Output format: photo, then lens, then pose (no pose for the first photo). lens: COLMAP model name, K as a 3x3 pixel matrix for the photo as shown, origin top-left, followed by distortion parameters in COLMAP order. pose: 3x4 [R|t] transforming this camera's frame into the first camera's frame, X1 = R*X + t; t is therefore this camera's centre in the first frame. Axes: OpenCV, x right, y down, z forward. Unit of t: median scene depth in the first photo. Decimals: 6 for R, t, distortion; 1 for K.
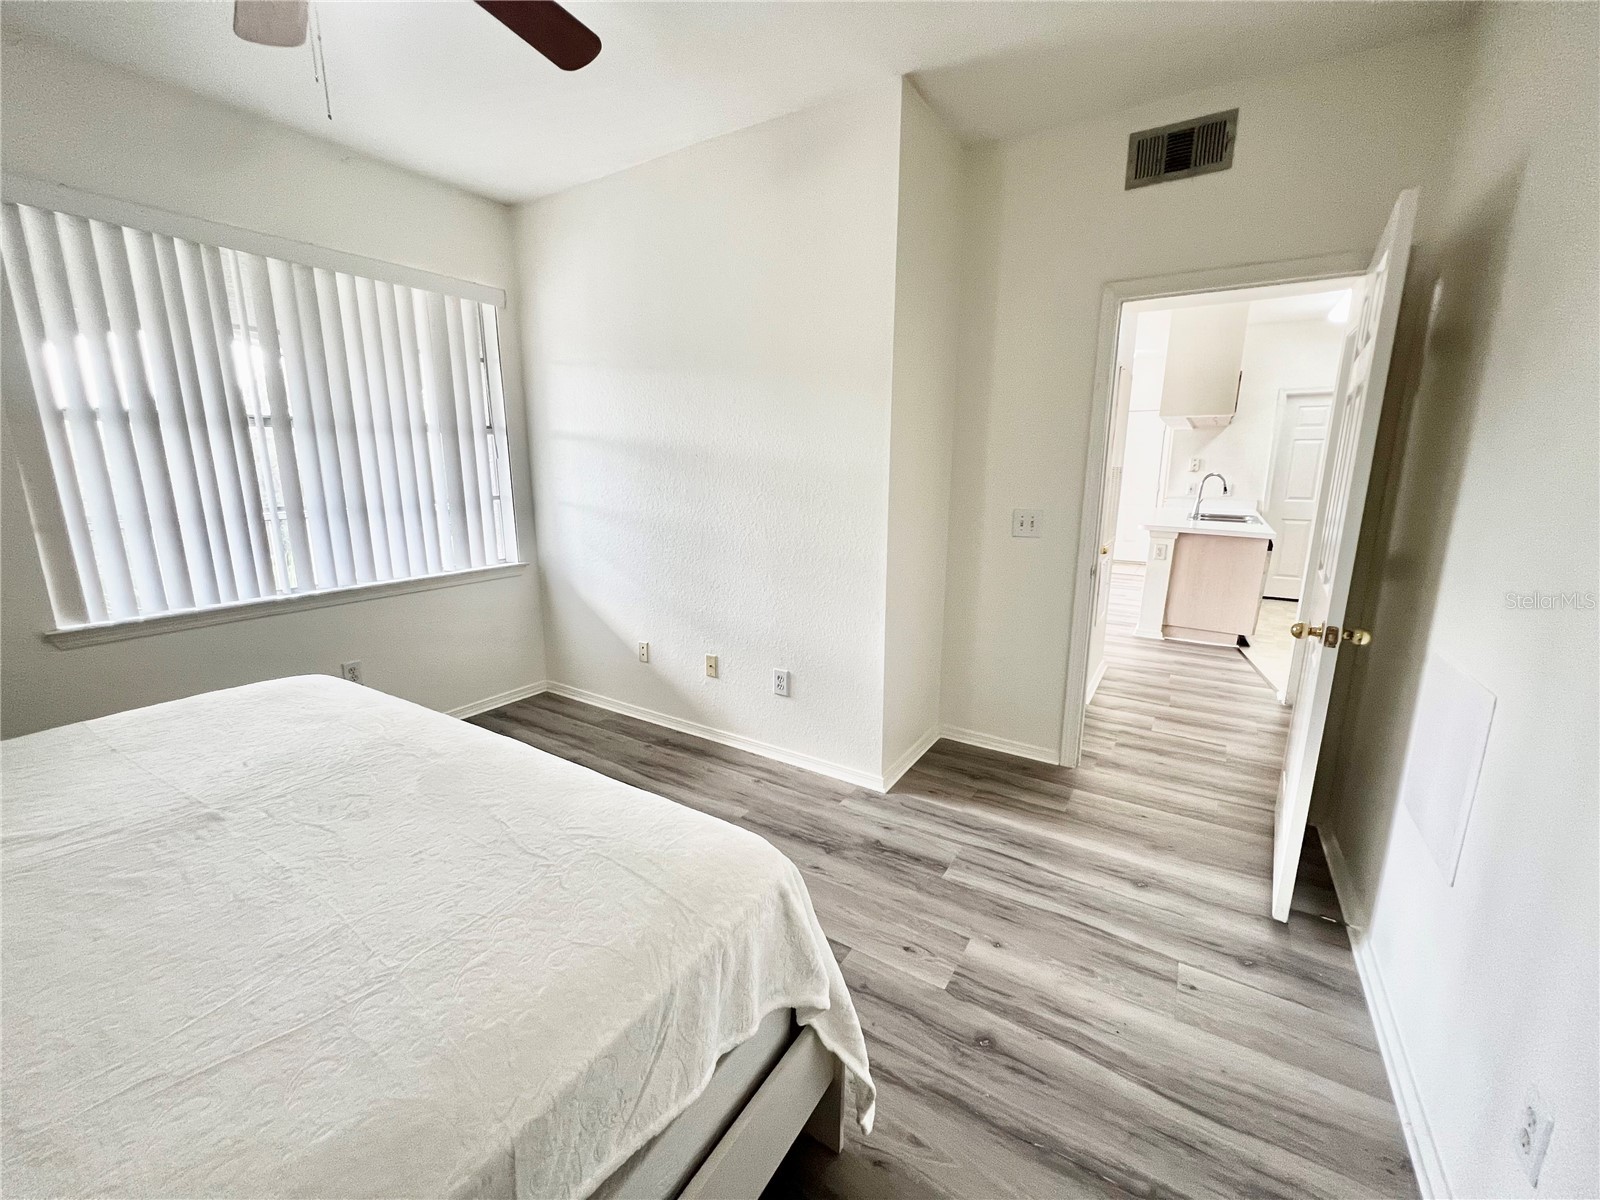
lens RADIAL K [[642.6, 0, 799.0], [0, 642.6, 597.8], [0, 0, 1]] dist [-0.003124, 0.000801]
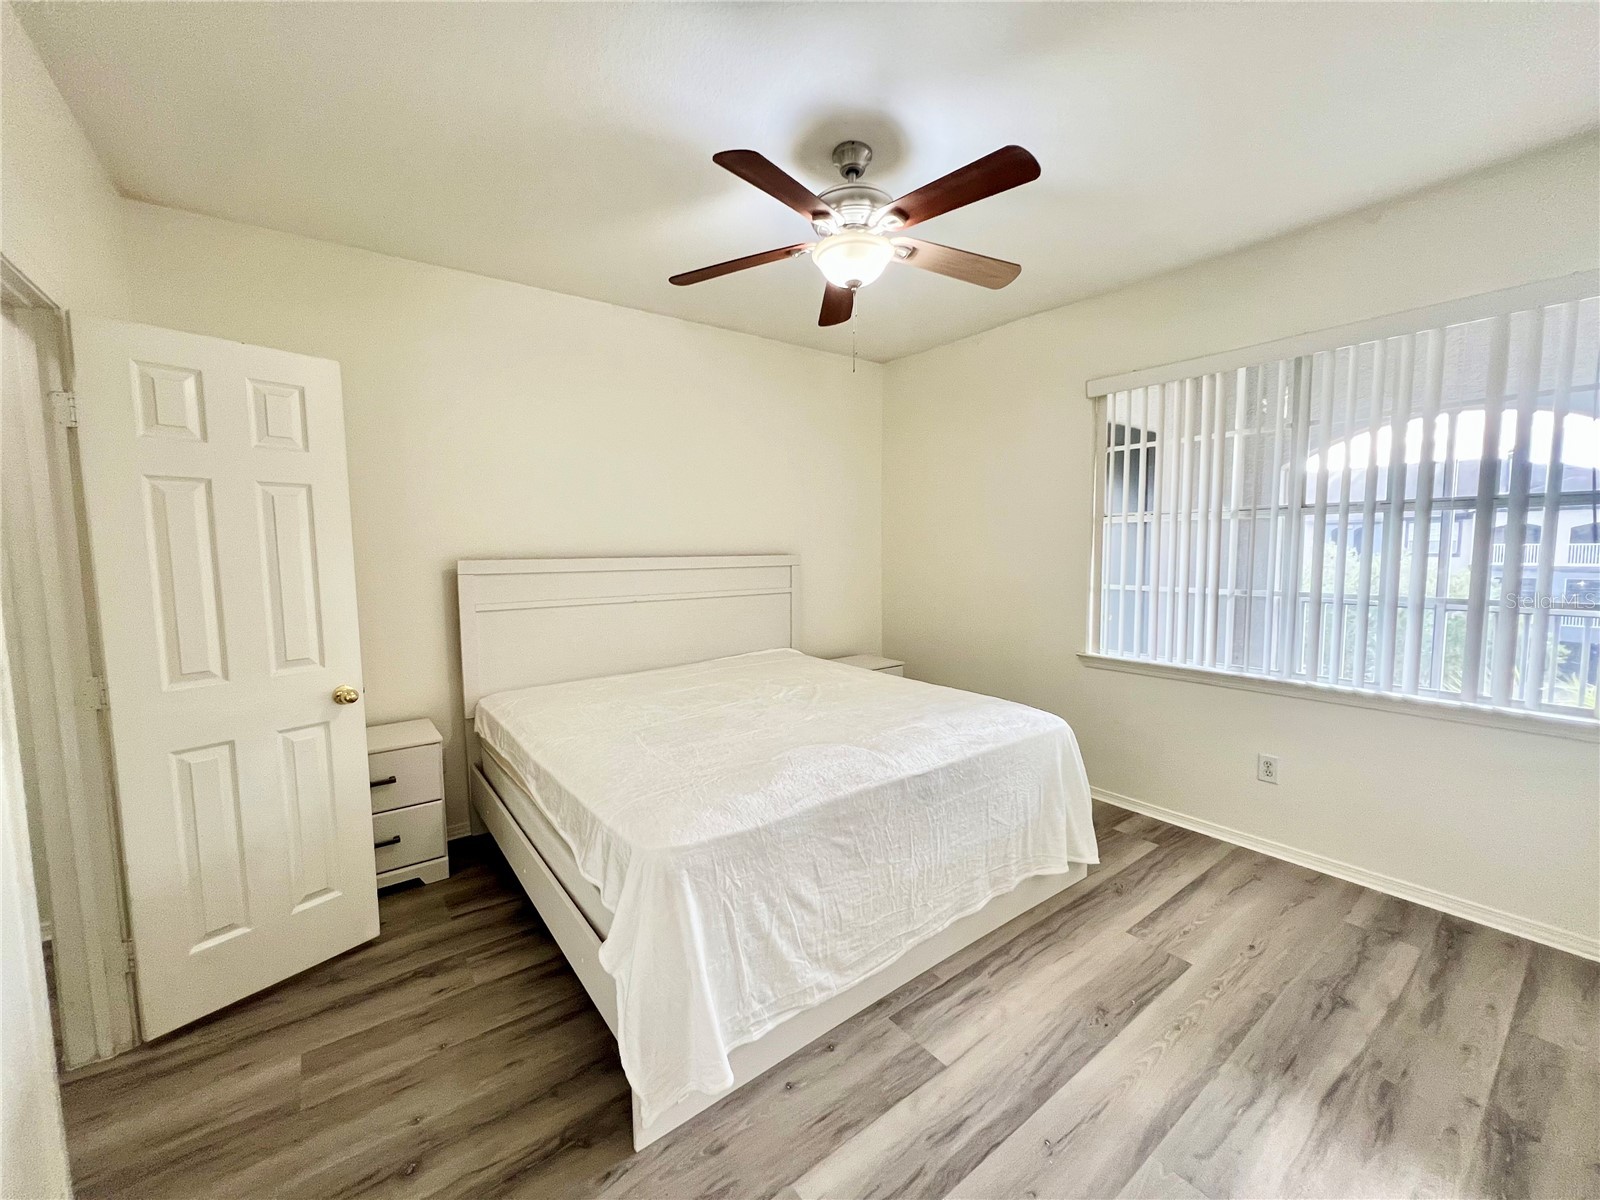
lens RADIAL K [[642.6, 0, 799.0], [0, 642.6, 597.8], [0, 0, 1]] dist [-0.003124, 0.000801]
pose [[-0.355666, 0.079192, -0.931252, 0.653209], [-0.183297, 0.971143, 0.152590, -0.226386], [0.916463, 0.224967, -0.330887, 0.973100]]
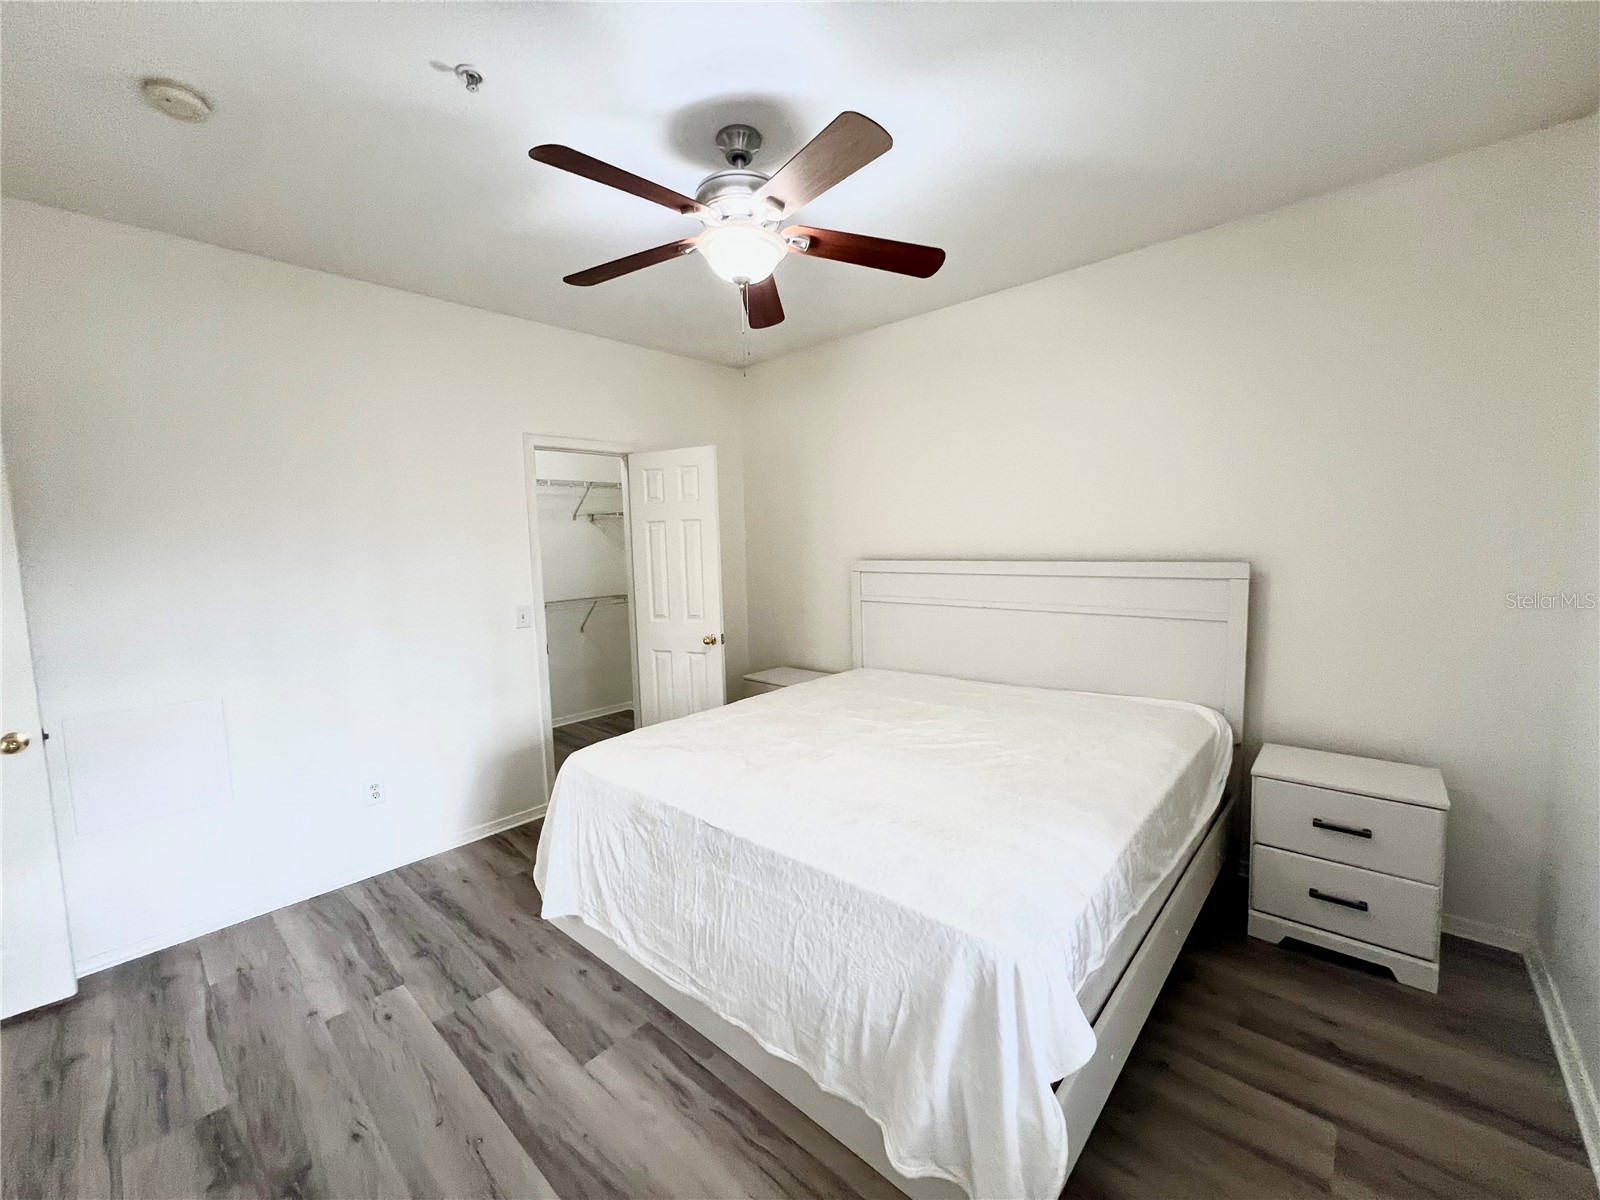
lens RADIAL K [[642.6, 0, 799.0], [0, 642.6, 597.8], [0, 0, 1]] dist [-0.003124, 0.000801]
pose [[-0.984124, 0.007997, 0.177303, -0.706791], [0.059517, 0.956010, 0.287231, -0.406396], [-0.167207, 0.293223, -0.941309, 1.656170]]
